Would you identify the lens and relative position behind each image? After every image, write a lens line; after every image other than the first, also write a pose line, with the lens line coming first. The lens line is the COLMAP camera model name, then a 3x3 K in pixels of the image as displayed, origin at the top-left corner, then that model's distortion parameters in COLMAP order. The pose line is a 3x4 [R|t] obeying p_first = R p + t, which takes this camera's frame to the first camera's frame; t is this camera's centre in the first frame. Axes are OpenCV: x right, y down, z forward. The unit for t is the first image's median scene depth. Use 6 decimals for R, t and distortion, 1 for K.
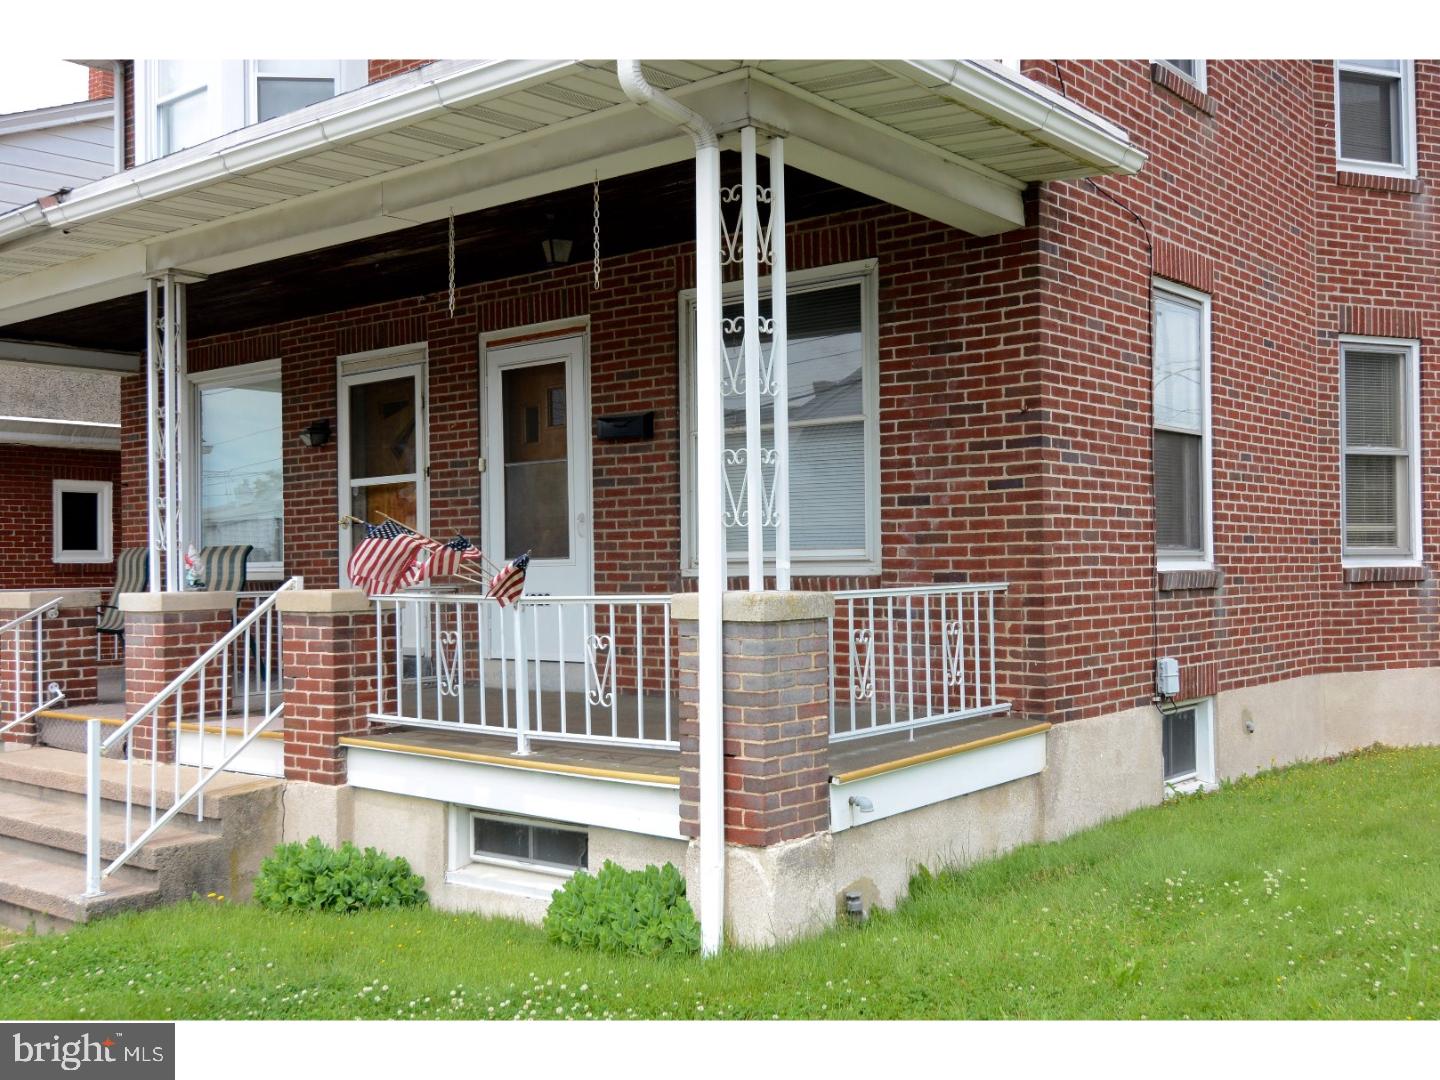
lens RADIAL K [[1465.3, 0, 720.0], [0, 1465.3, 540.0], [0, 0, 1]] dist [0.014400, -0.004962]
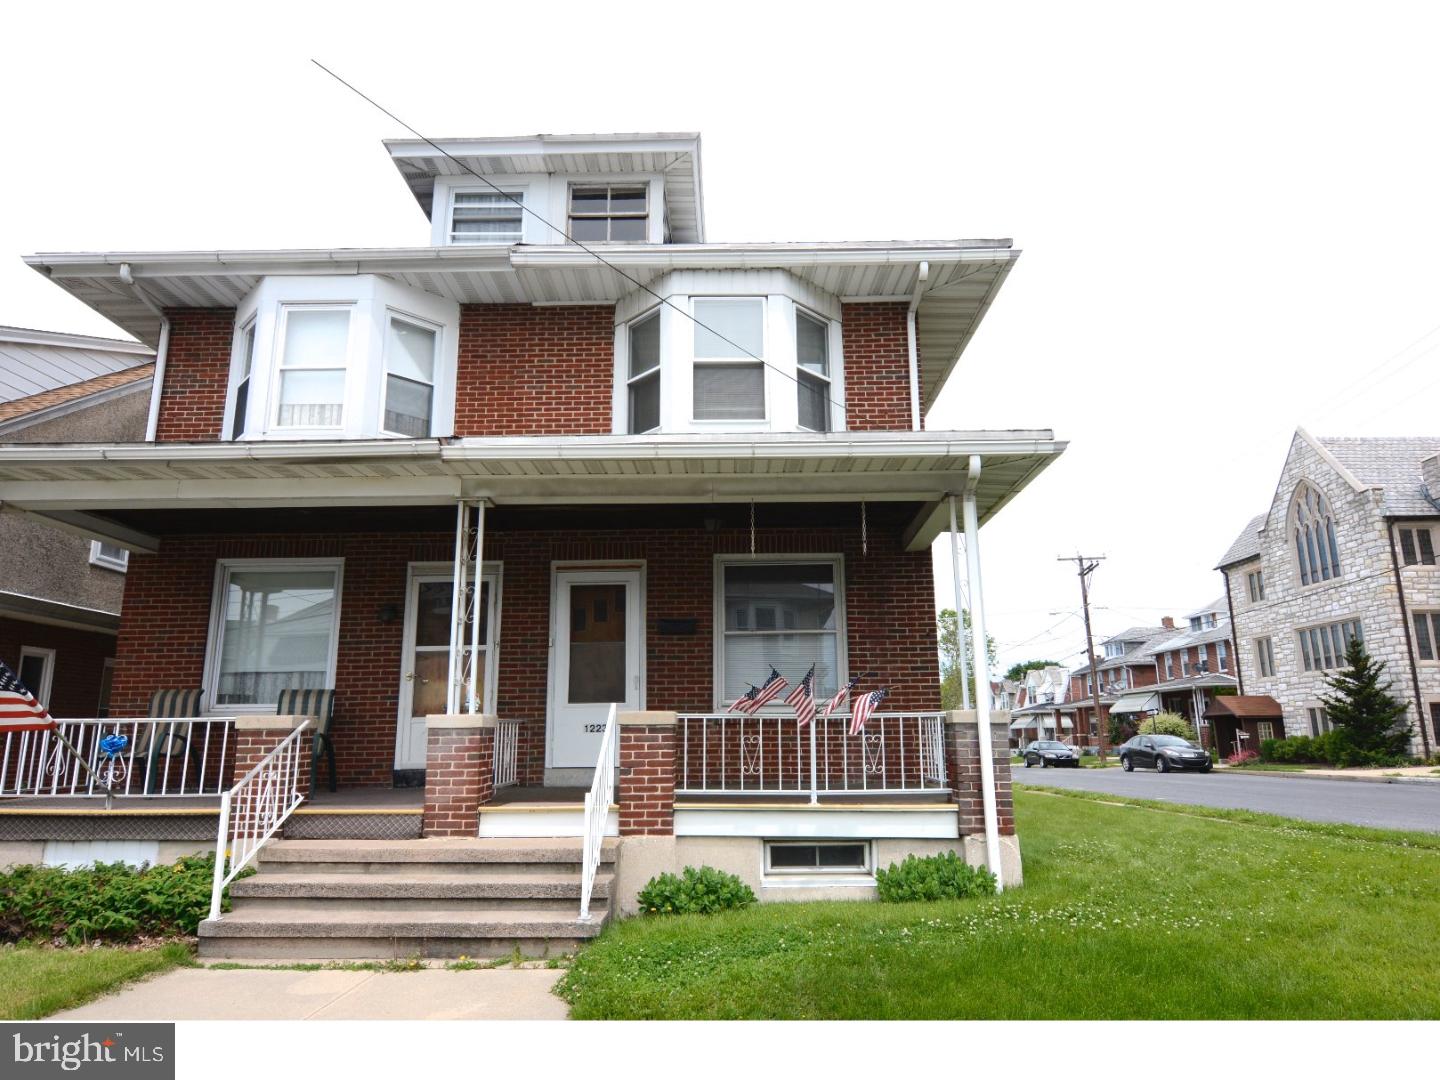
lens RADIAL K [[894.8, 0, 720.0], [0, 894.8, 540.0], [0, 0, 1]] dist [-0.002666, -0.002144]
pose [[0.780420, 0.141310, 0.609078, -0.764994], [-0.013801, 0.977782, -0.209168, 0.049824], [-0.625103, 0.154833, 0.765031, 0.154001]]
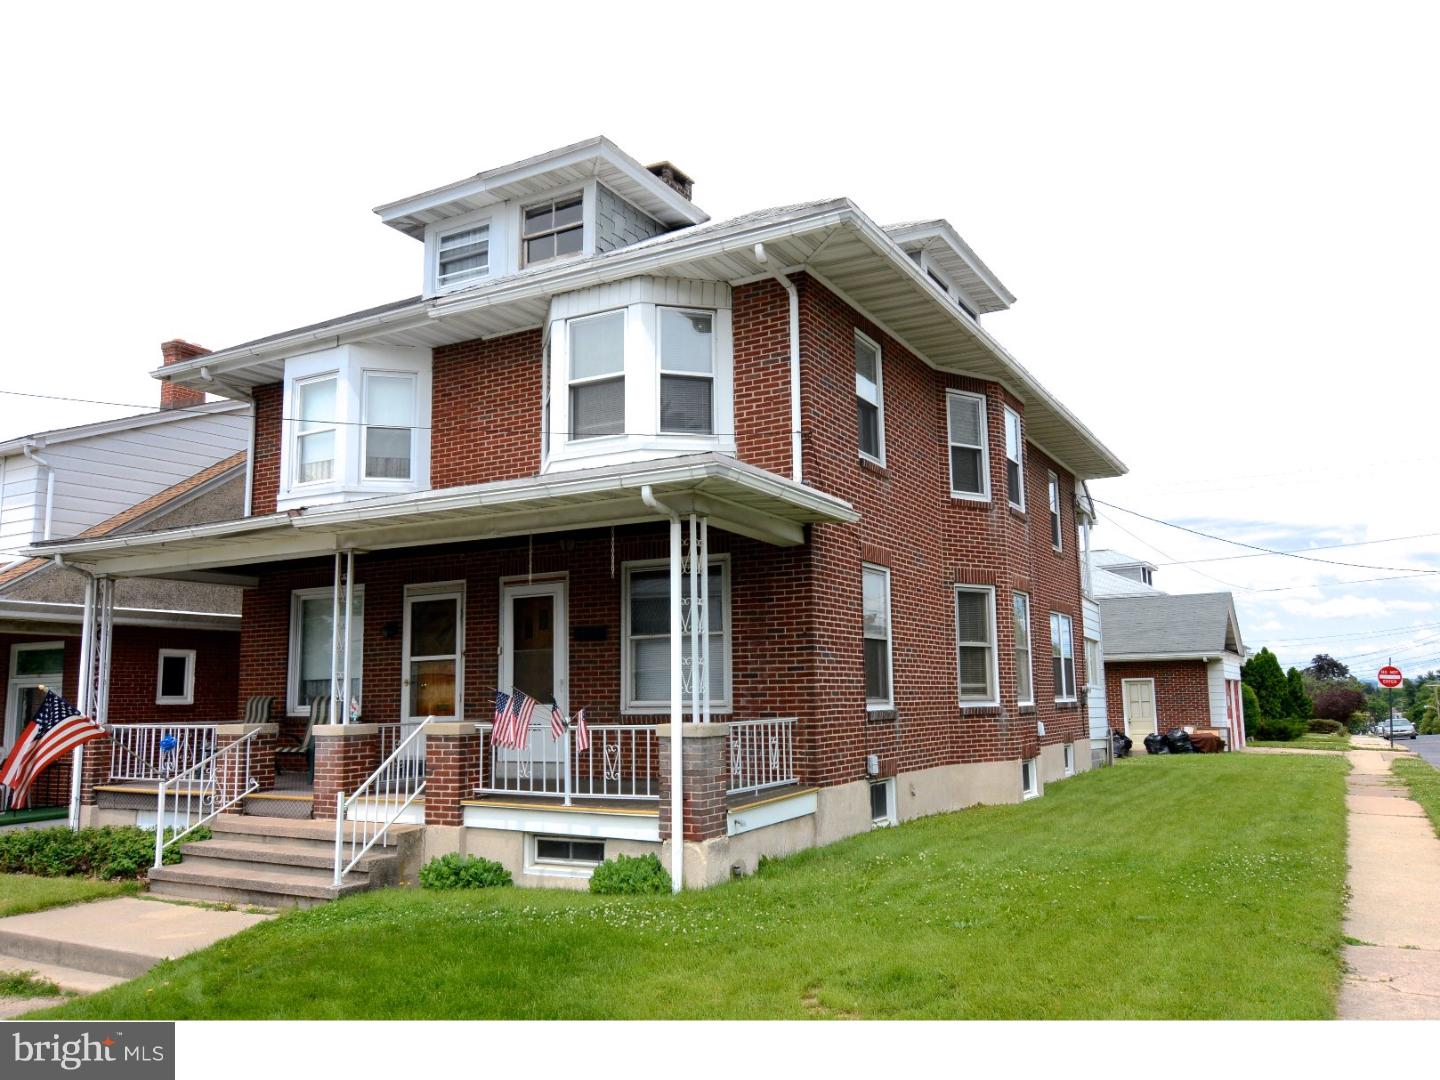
lens RADIAL K [[1112.2, 0, 720.0], [0, 1112.2, 540.0], [0, 0, 1]] dist [0.008697, 0.003218]
pose [[0.984945, 0.022808, 0.171359, -0.162876], [-0.001468, 0.992325, -0.123646, -0.022007], [-0.172864, 0.121533, 0.977419, -0.470285]]
